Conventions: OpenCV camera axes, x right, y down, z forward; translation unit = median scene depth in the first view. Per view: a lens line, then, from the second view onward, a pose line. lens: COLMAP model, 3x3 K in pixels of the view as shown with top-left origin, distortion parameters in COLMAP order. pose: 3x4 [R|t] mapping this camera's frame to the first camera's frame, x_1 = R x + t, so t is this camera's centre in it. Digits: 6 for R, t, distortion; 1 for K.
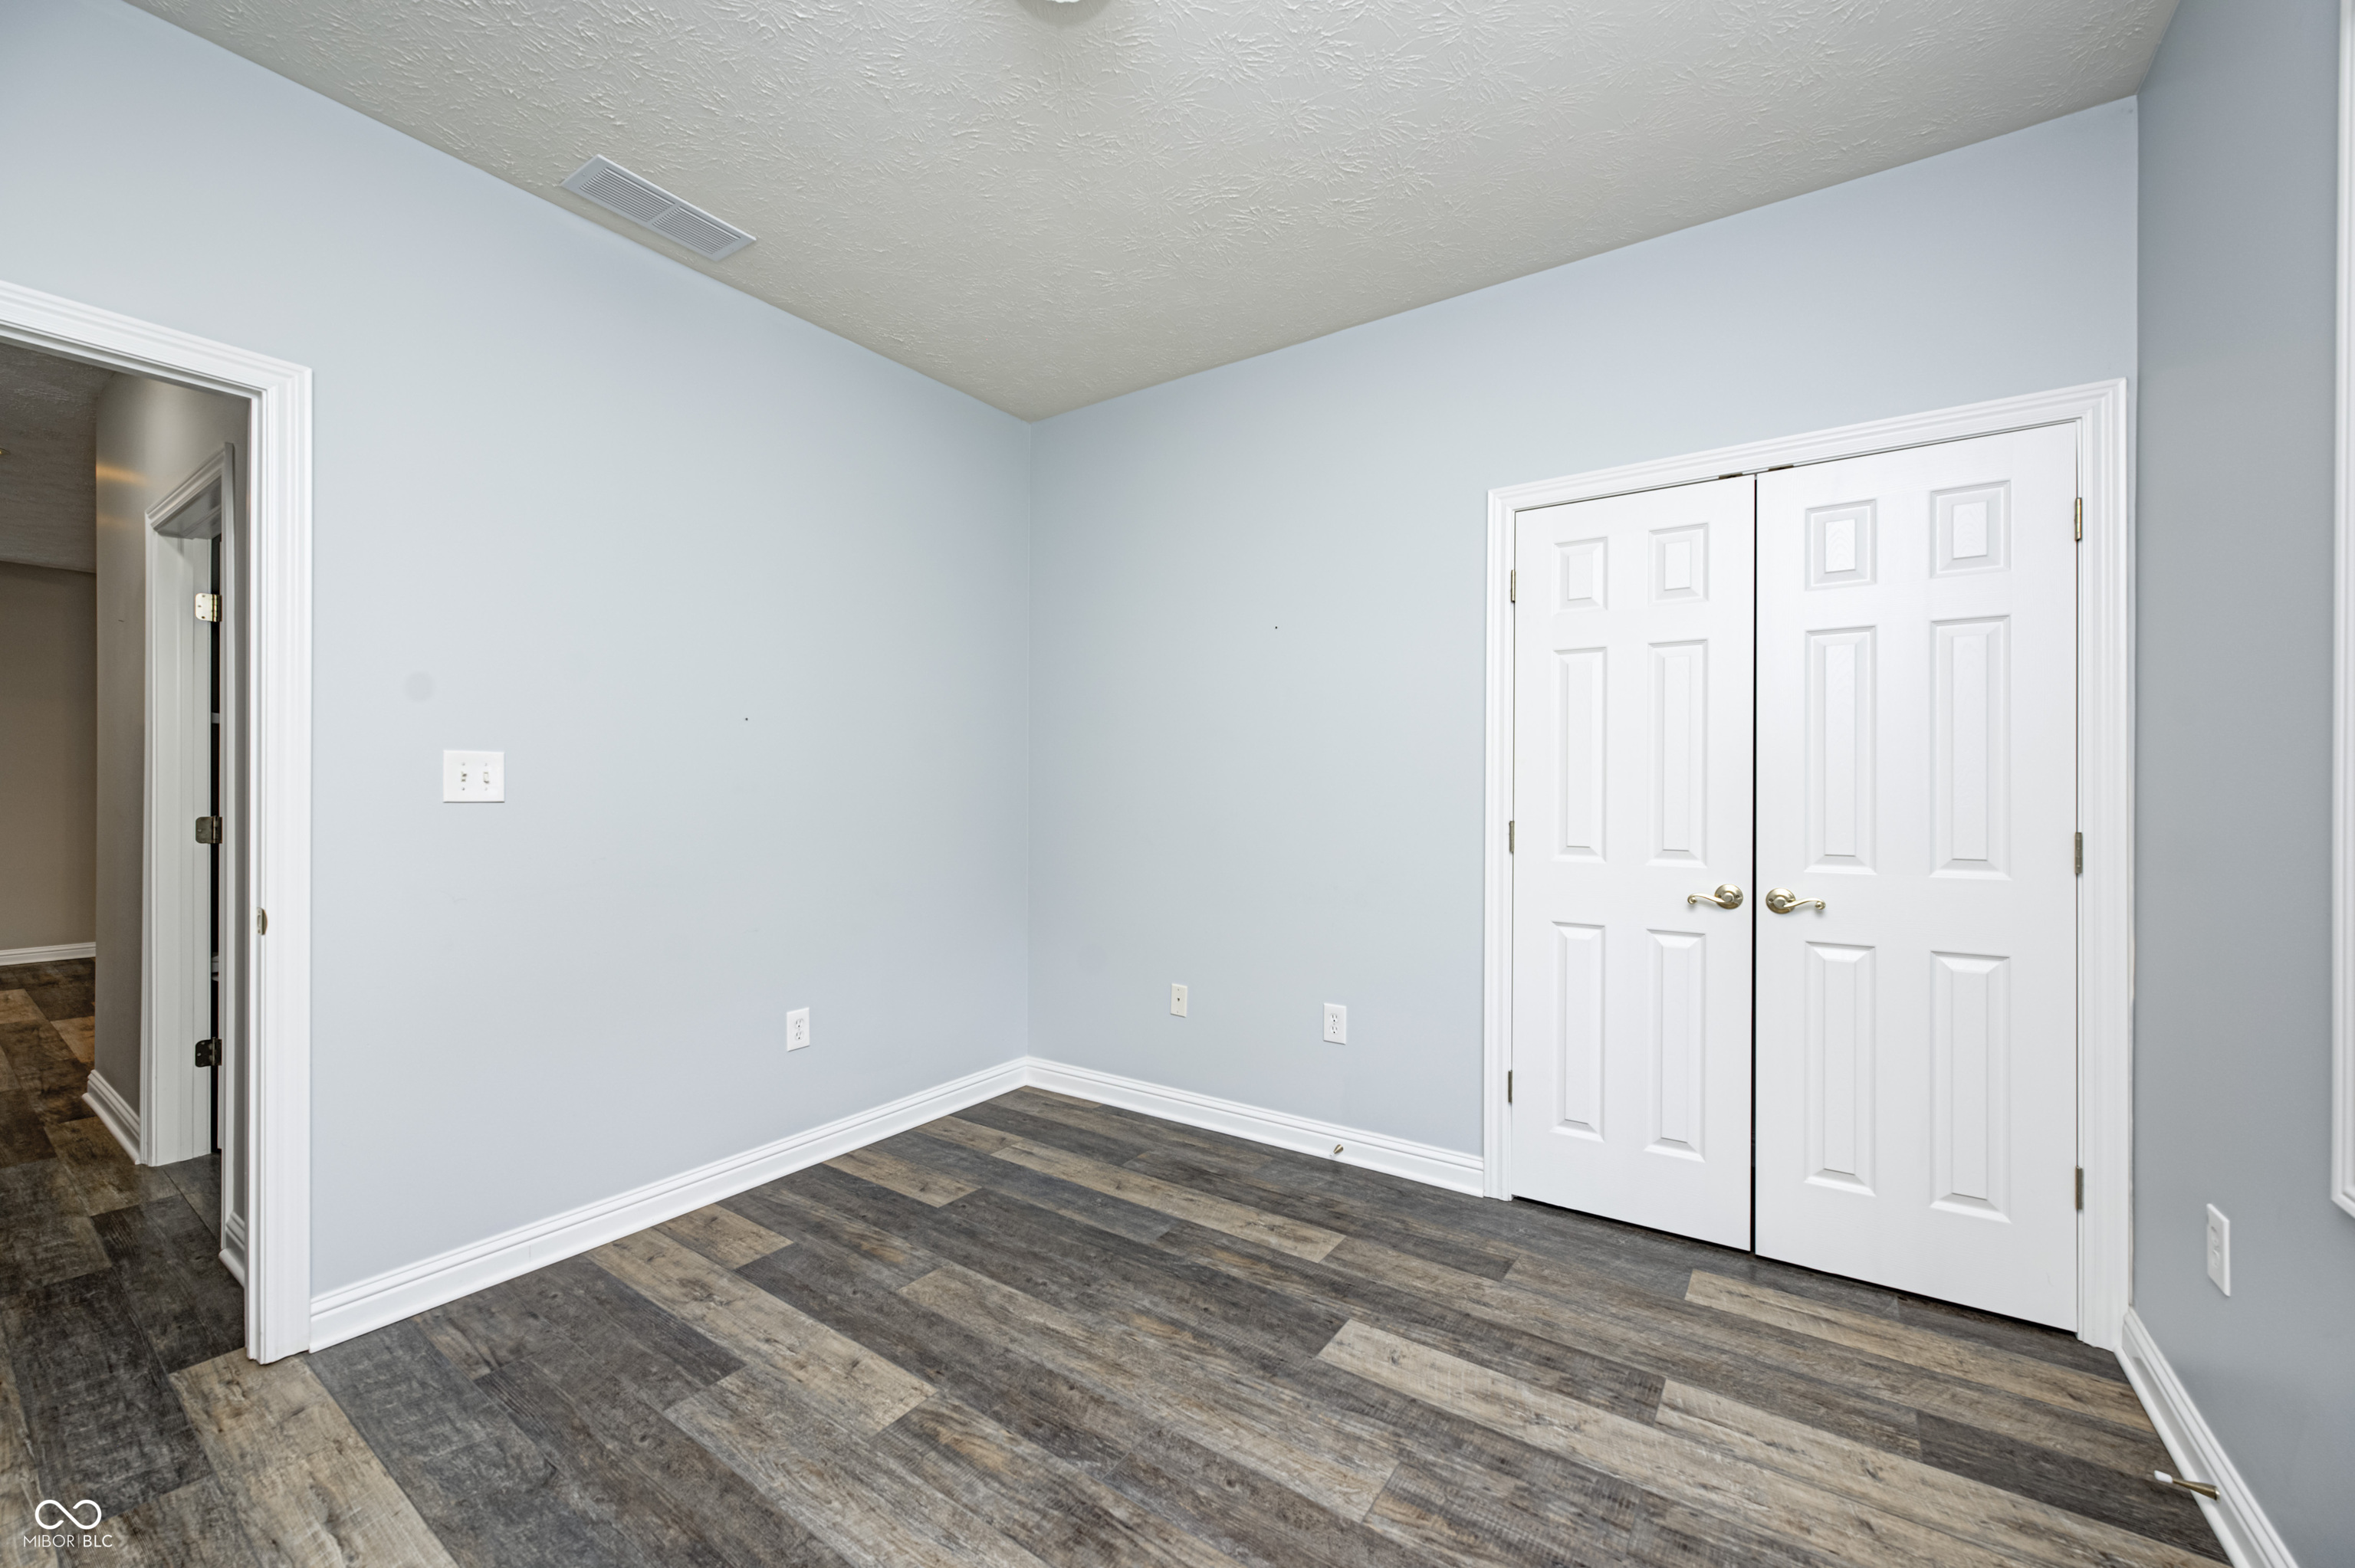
lens RADIAL K [[924.5, 0, 1192.8], [0, 924.5, 785.7], [0, 0, 1]] dist [-0.003671, 0.002327]
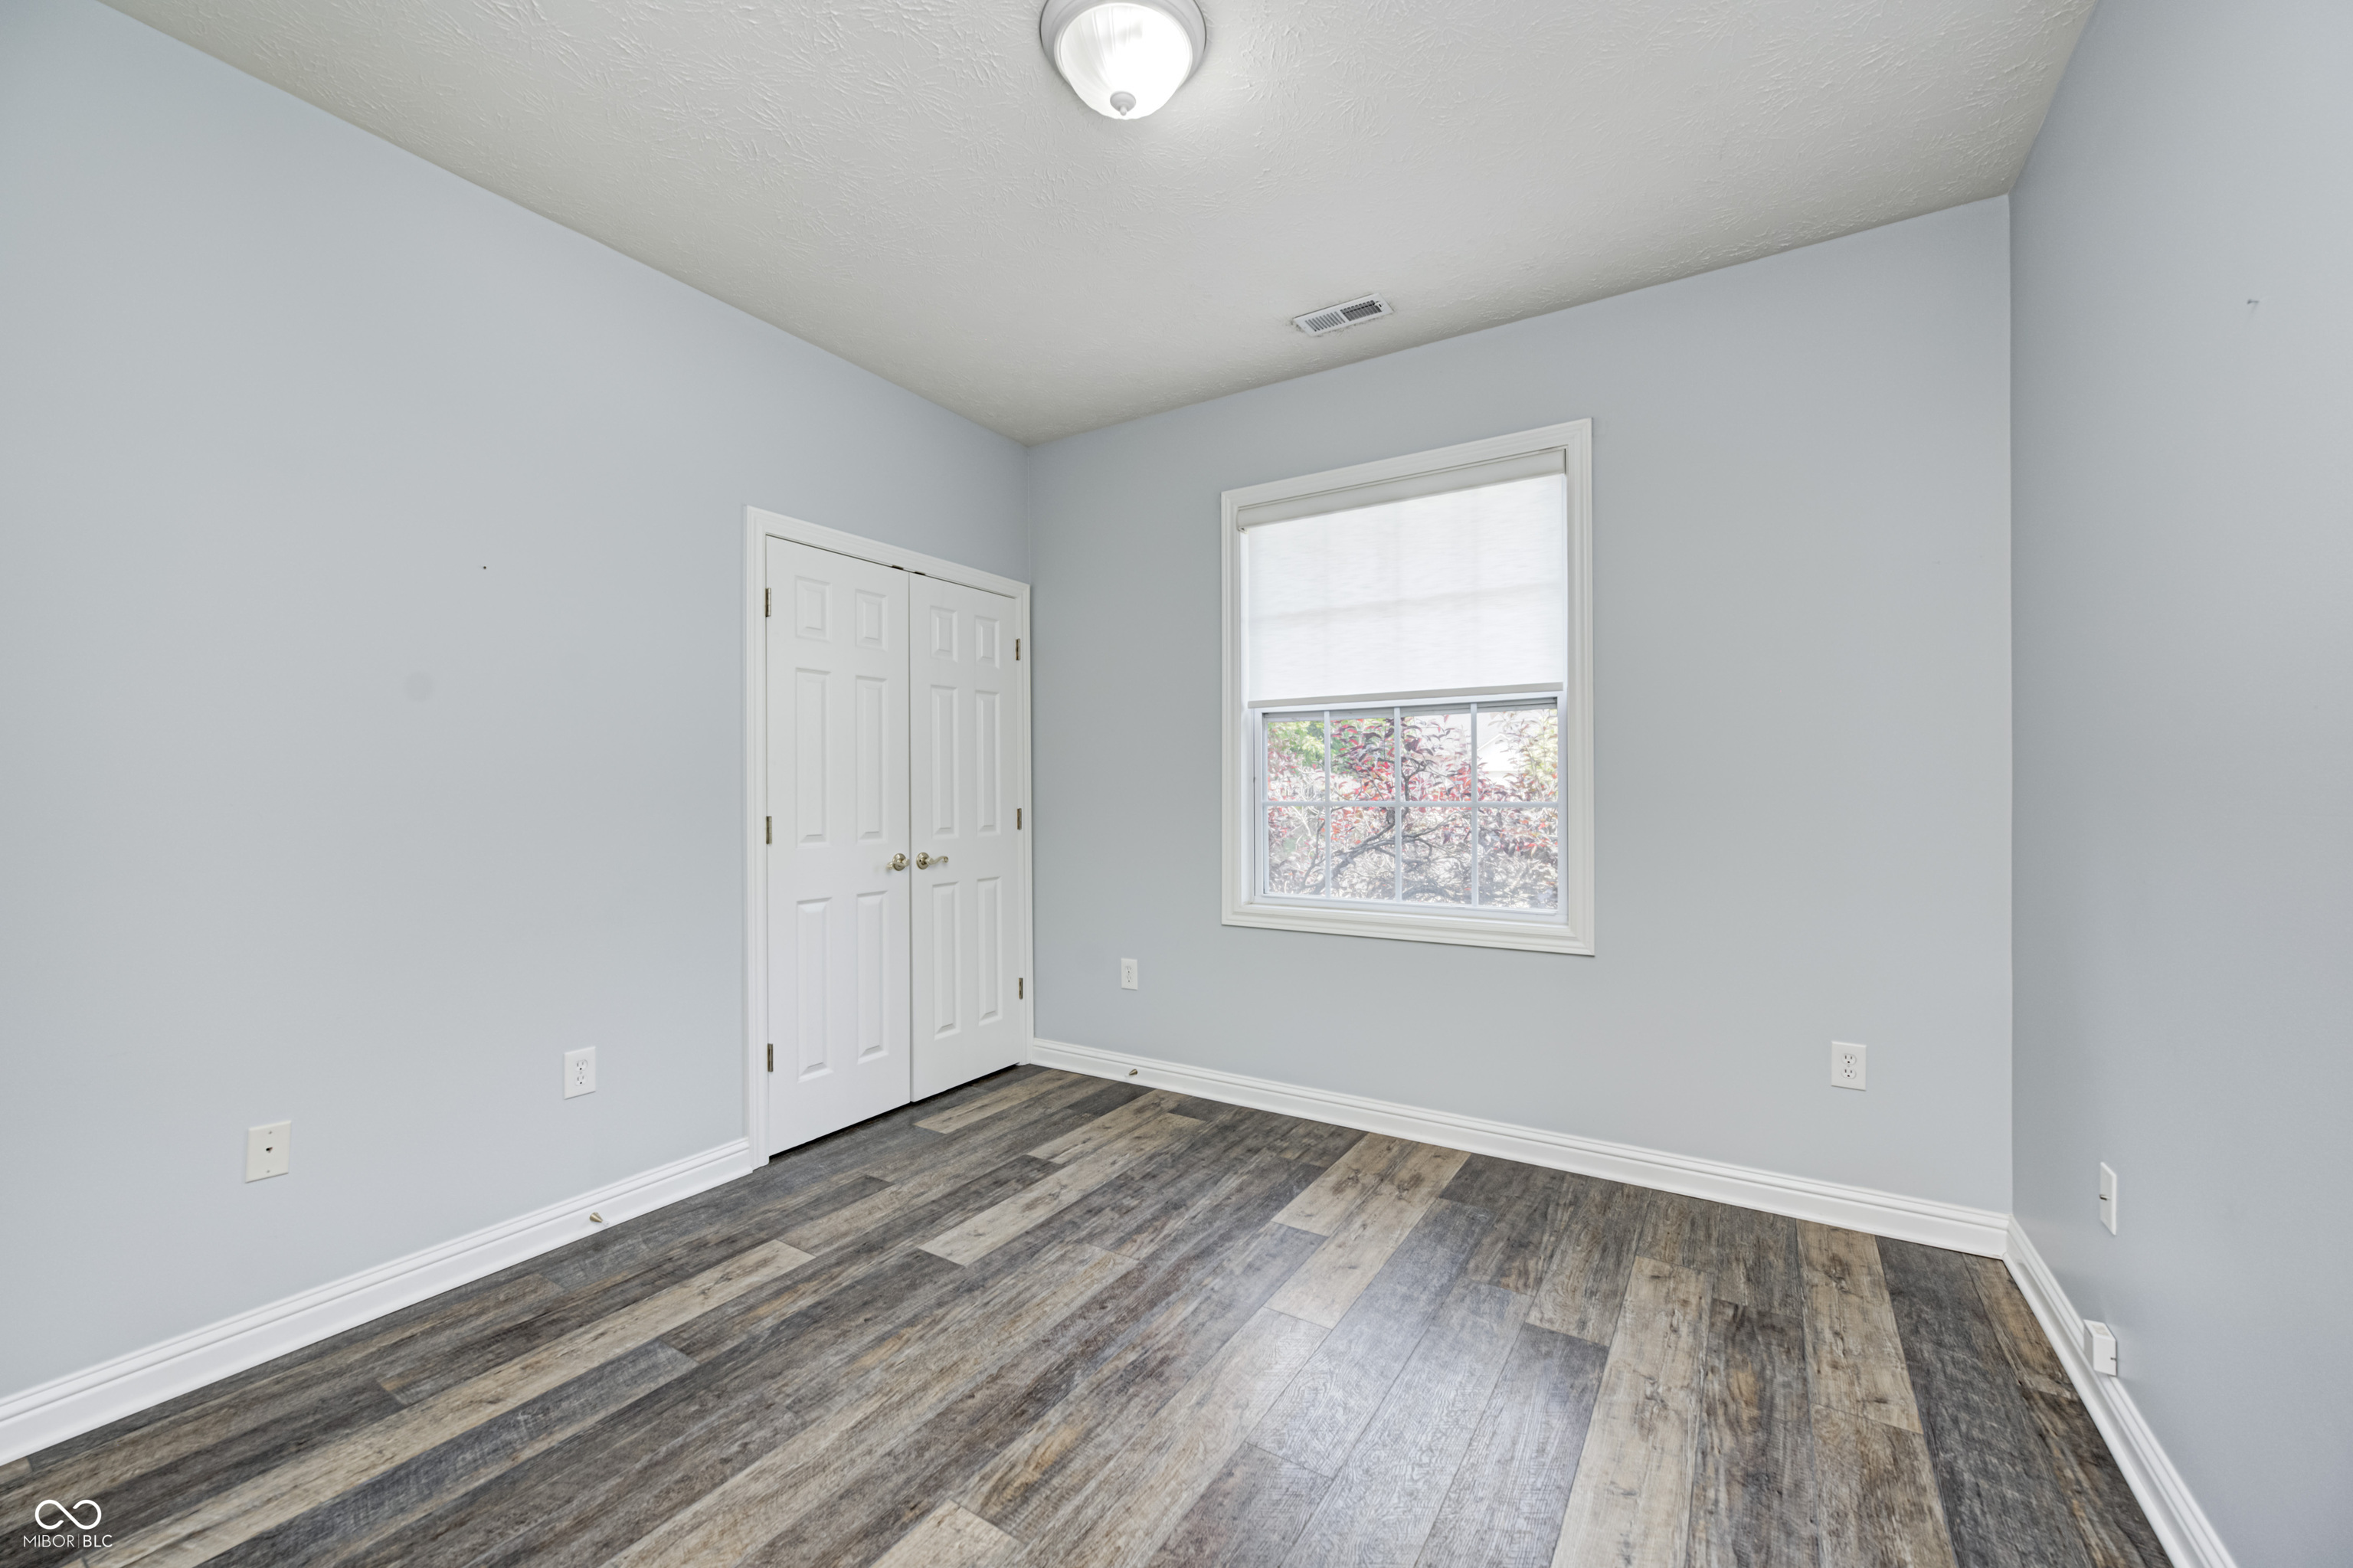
lens RADIAL K [[923.9, 0, 1166.8], [0, 923.9, 773.3], [0, 0, 1]] dist [-0.003671, 0.002327]
pose [[-0.034342, 0.014148, 0.999310, -0.922574], [-0.000185, 0.999900, -0.014163, 0.004794], [-0.999410, -0.000671, -0.034336, 0.678323]]
